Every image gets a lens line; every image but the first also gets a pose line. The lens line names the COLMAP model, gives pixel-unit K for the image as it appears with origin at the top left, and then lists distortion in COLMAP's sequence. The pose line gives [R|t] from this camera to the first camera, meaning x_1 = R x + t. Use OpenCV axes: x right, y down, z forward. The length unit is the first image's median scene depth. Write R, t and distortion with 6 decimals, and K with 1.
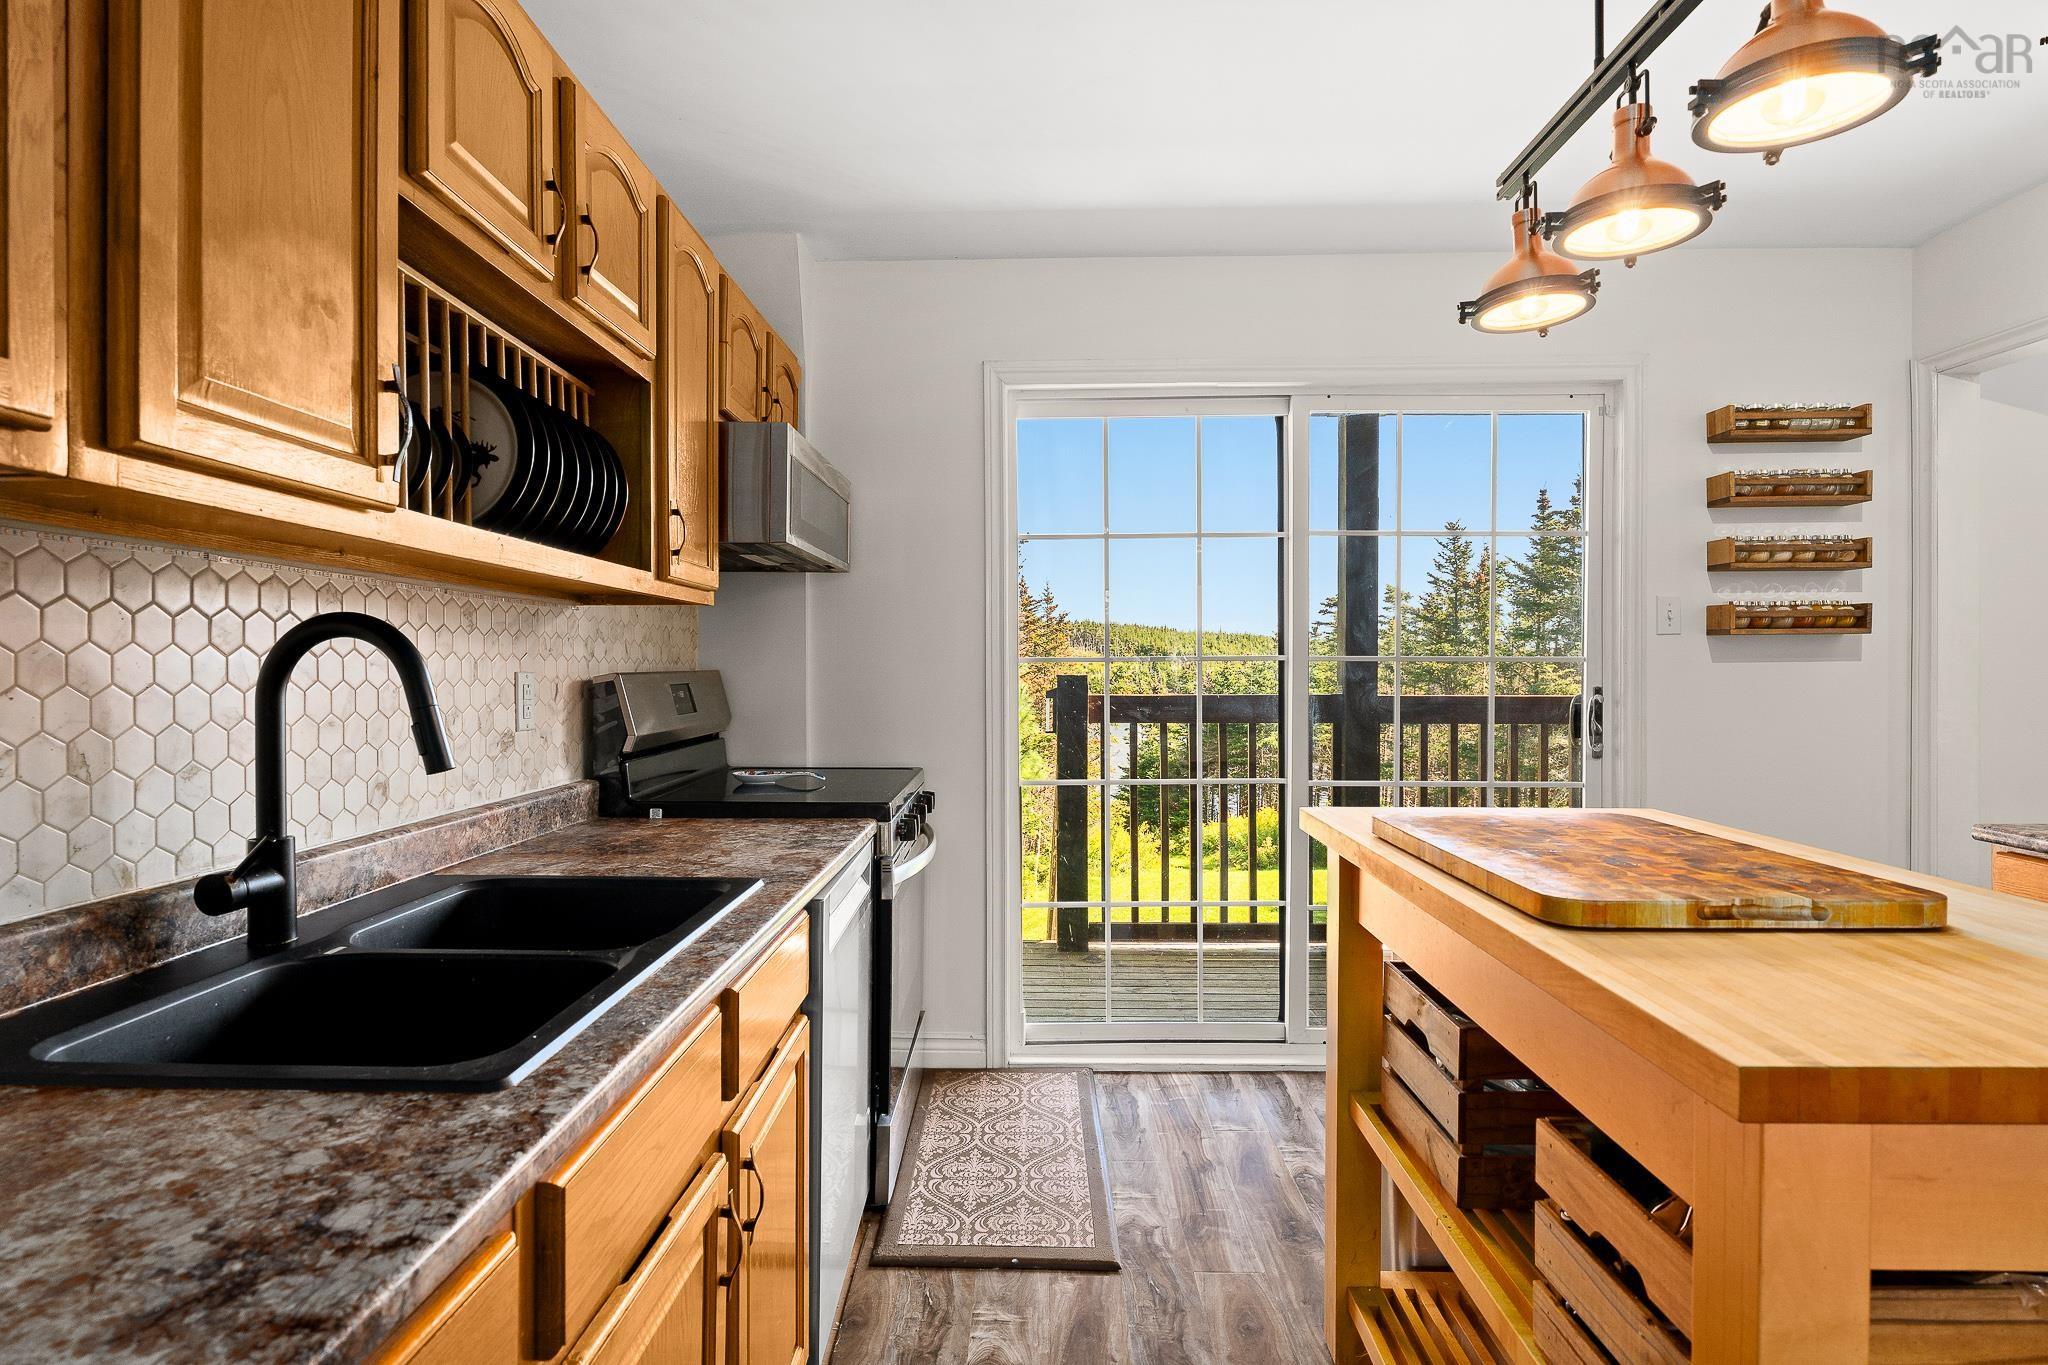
lens RADIAL K [[1047.4, 0, 1021.0], [0, 1047.4, 687.5], [0, 0, 1]] dist [-0.004122, 0.001839]
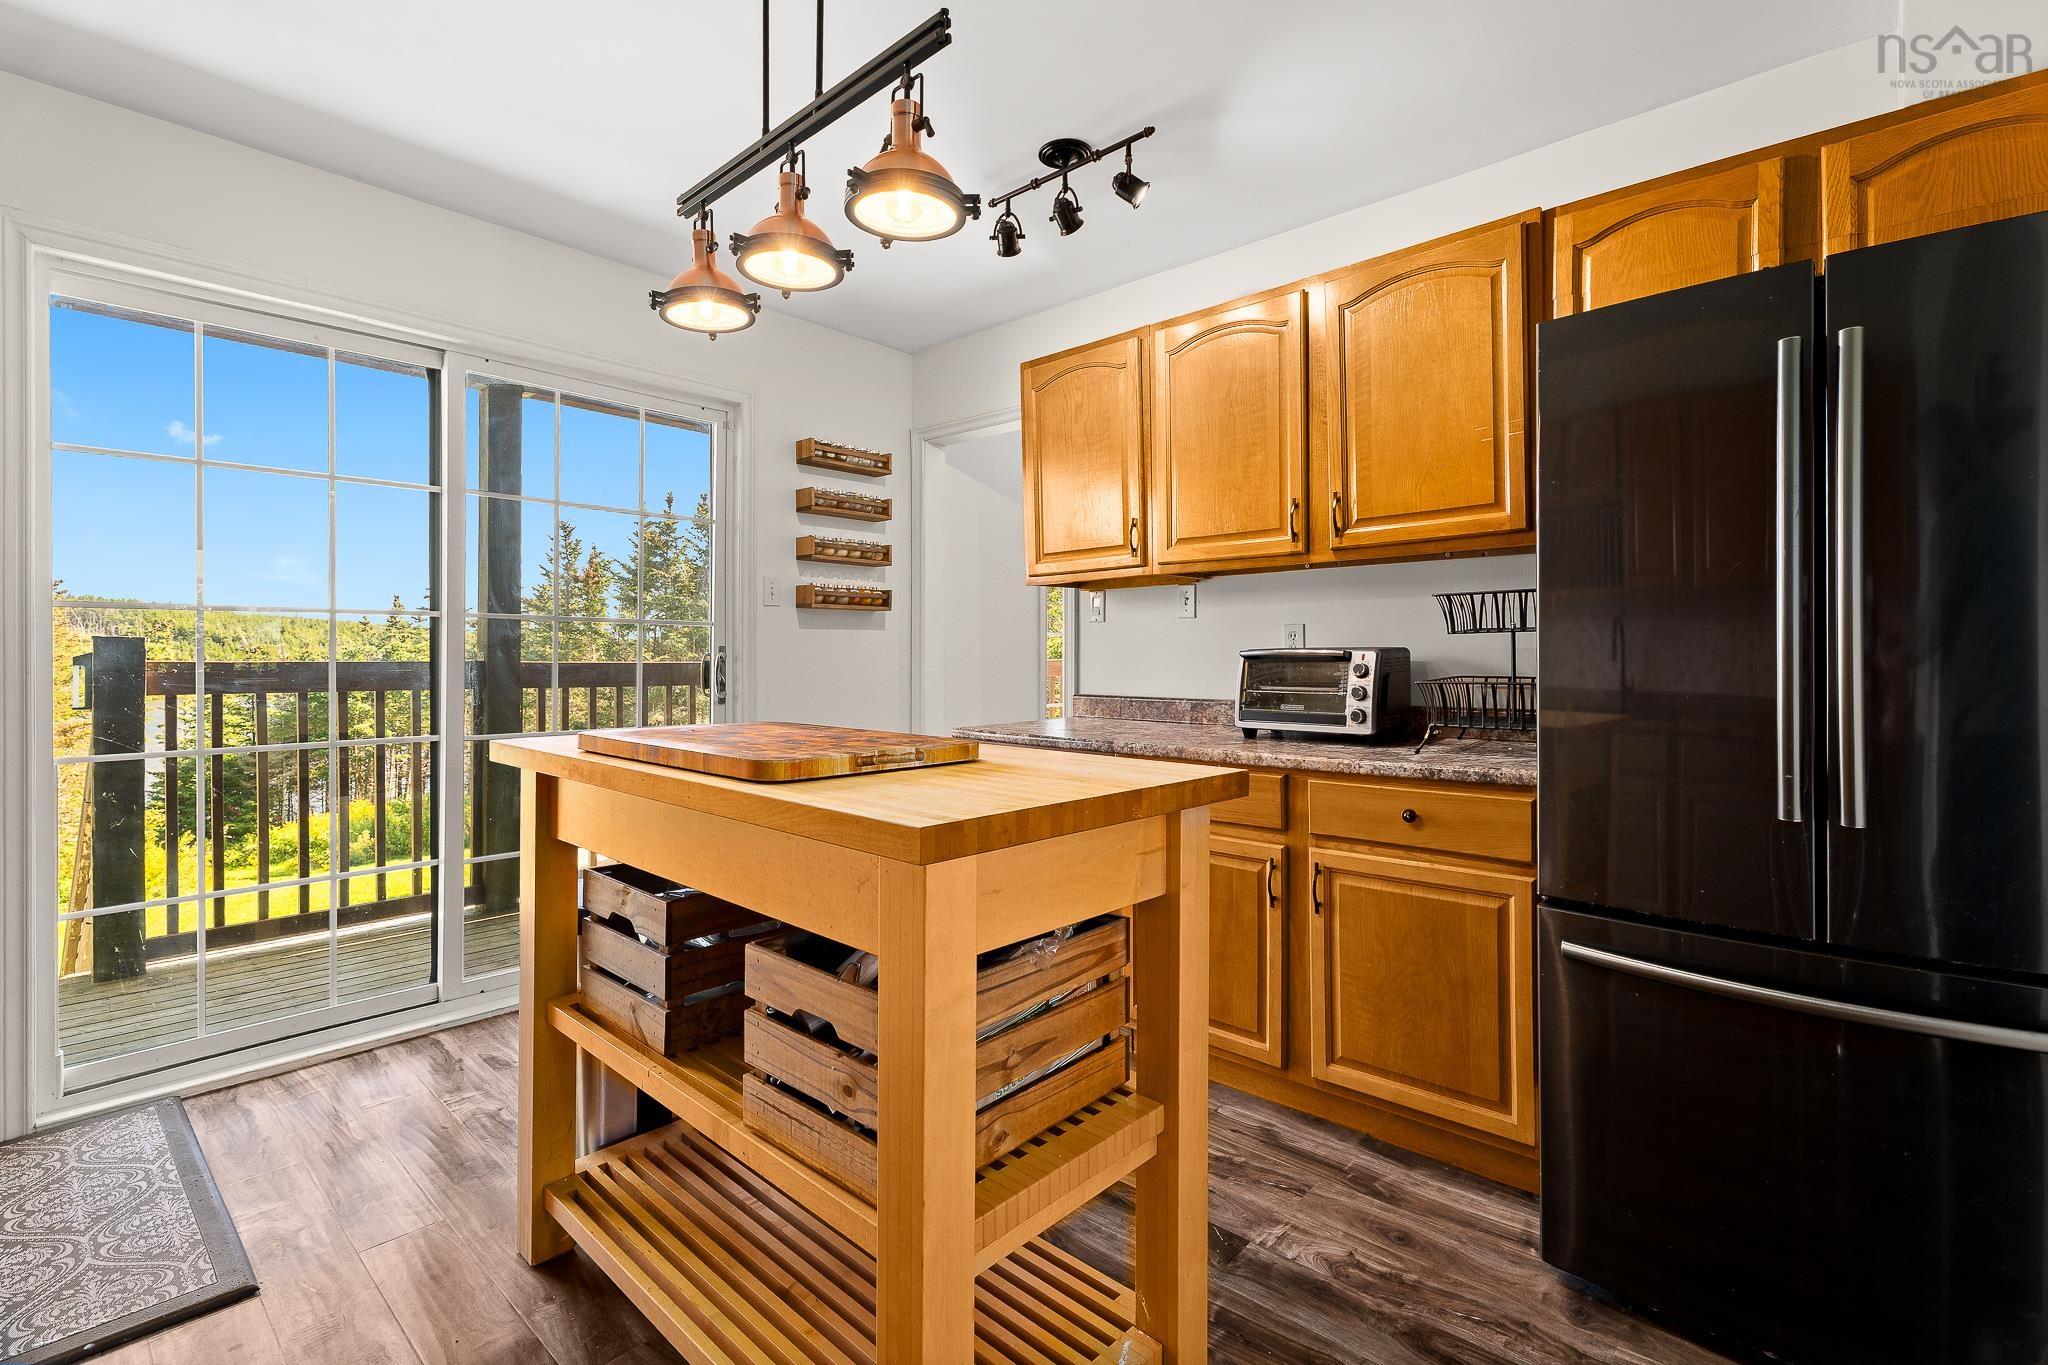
lens RADIAL K [[925.4, 0, 1012.7], [0, 925.4, 671.2], [0, 0, 1]] dist [0.001384, -0.000744]
pose [[0.663461, -0.006854, 0.748180, -0.051646], [0.008390, 0.999963, 0.001720, 0.034158], [-0.748164, 0.005136, 0.663494, 0.007058]]
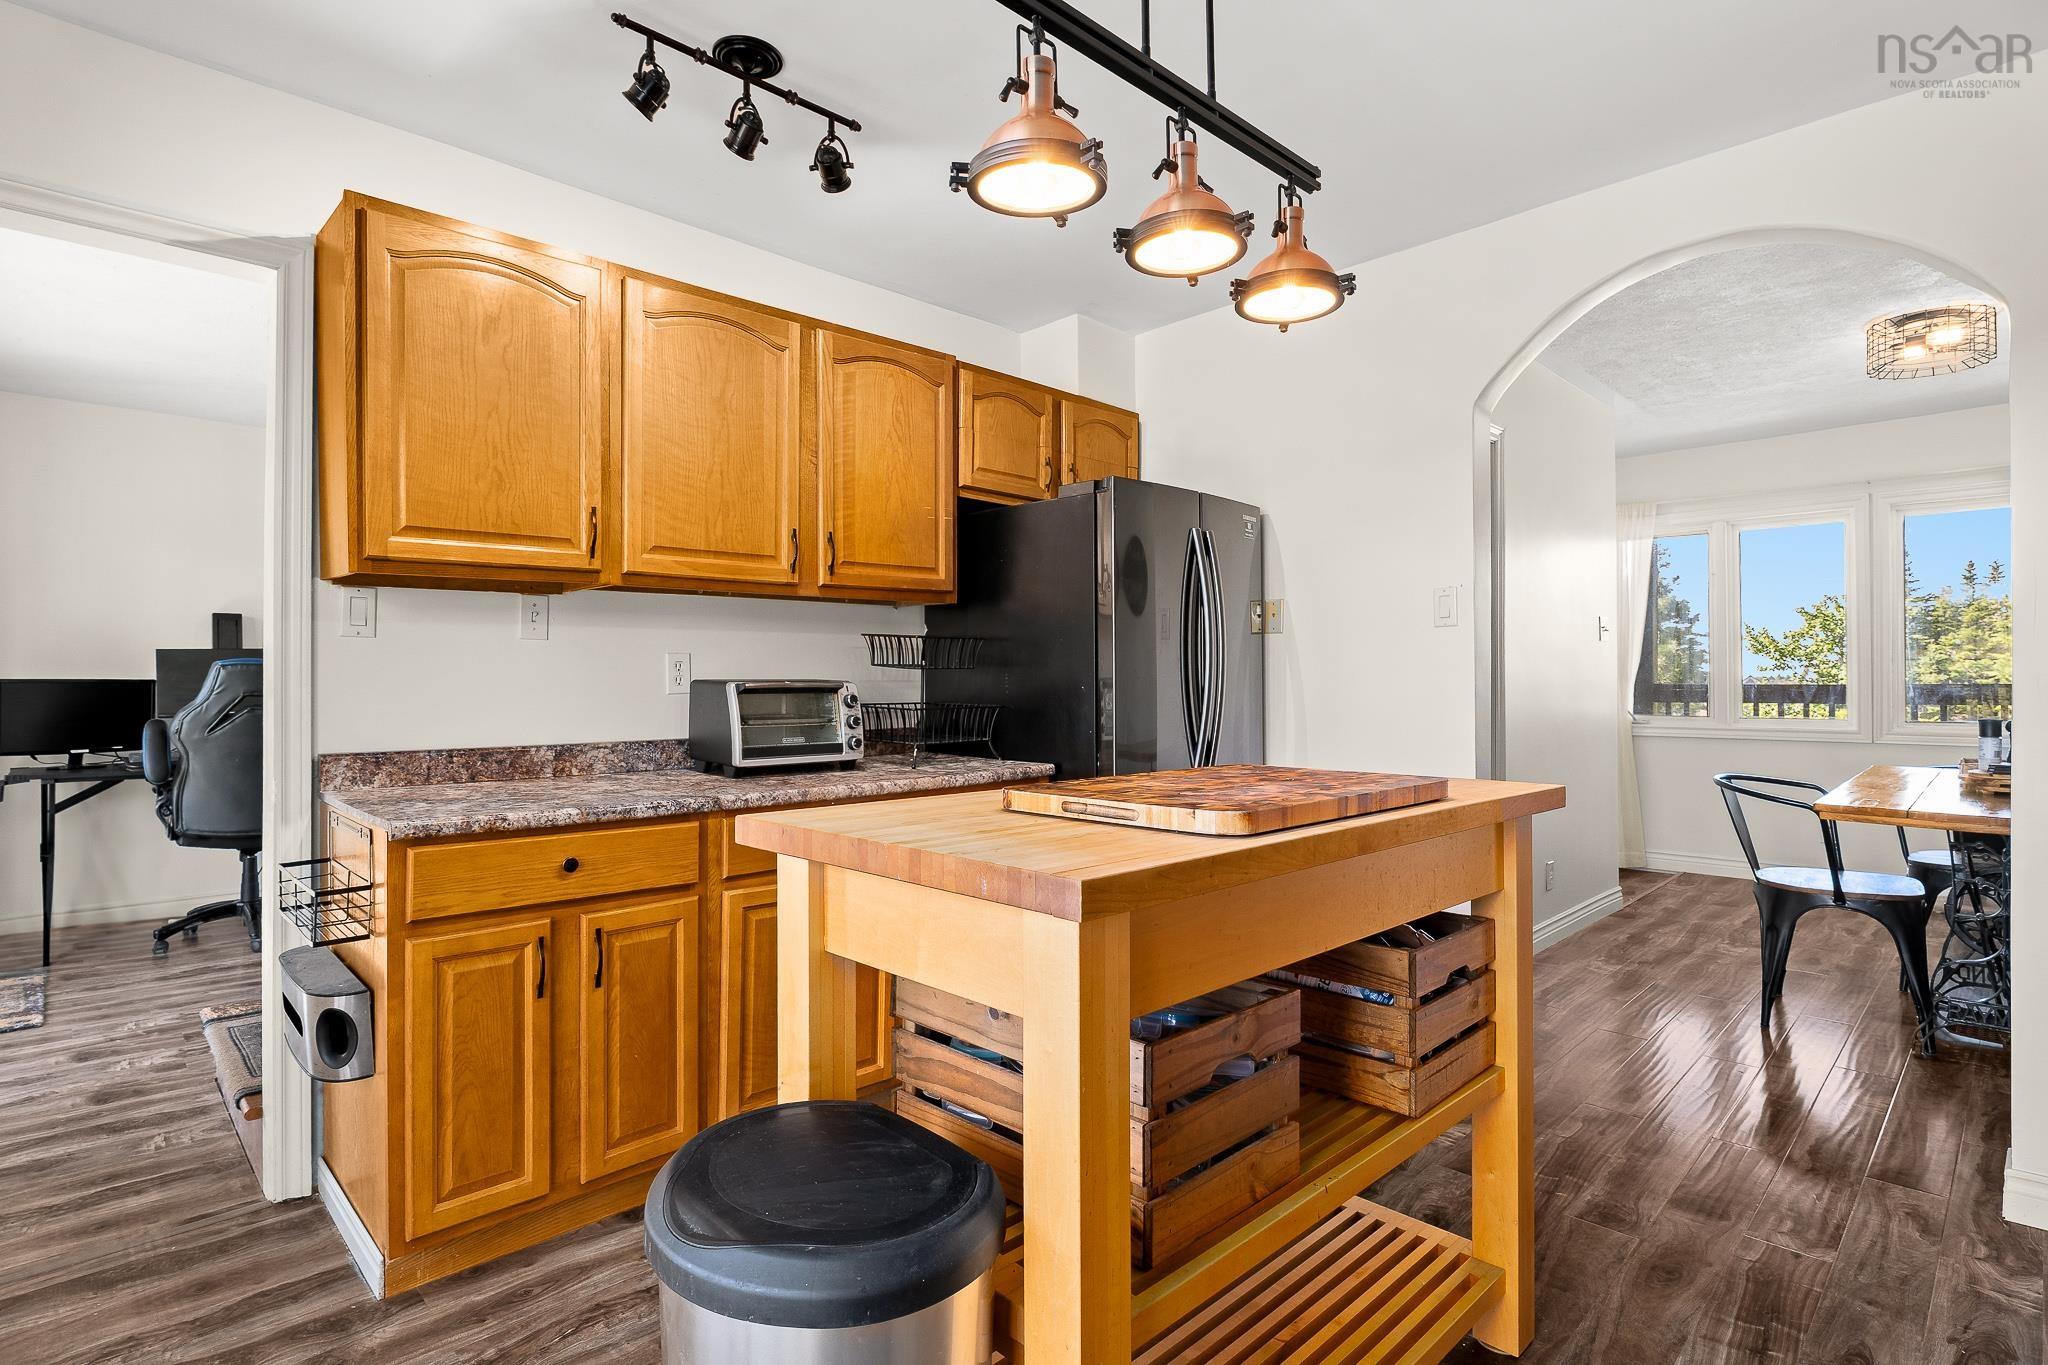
lens RADIAL K [[1009.9, 0, 1023.8], [0, 1009.9, 674.0], [0, 0, 1]] dist [-0.011059, -0.000256]
pose [[-0.707543, 0.015148, 0.706508, -0.033825], [0.018040, 0.999832, -0.003371, 0.016689], [-0.706440, 0.010360, -0.707697, 0.940754]]
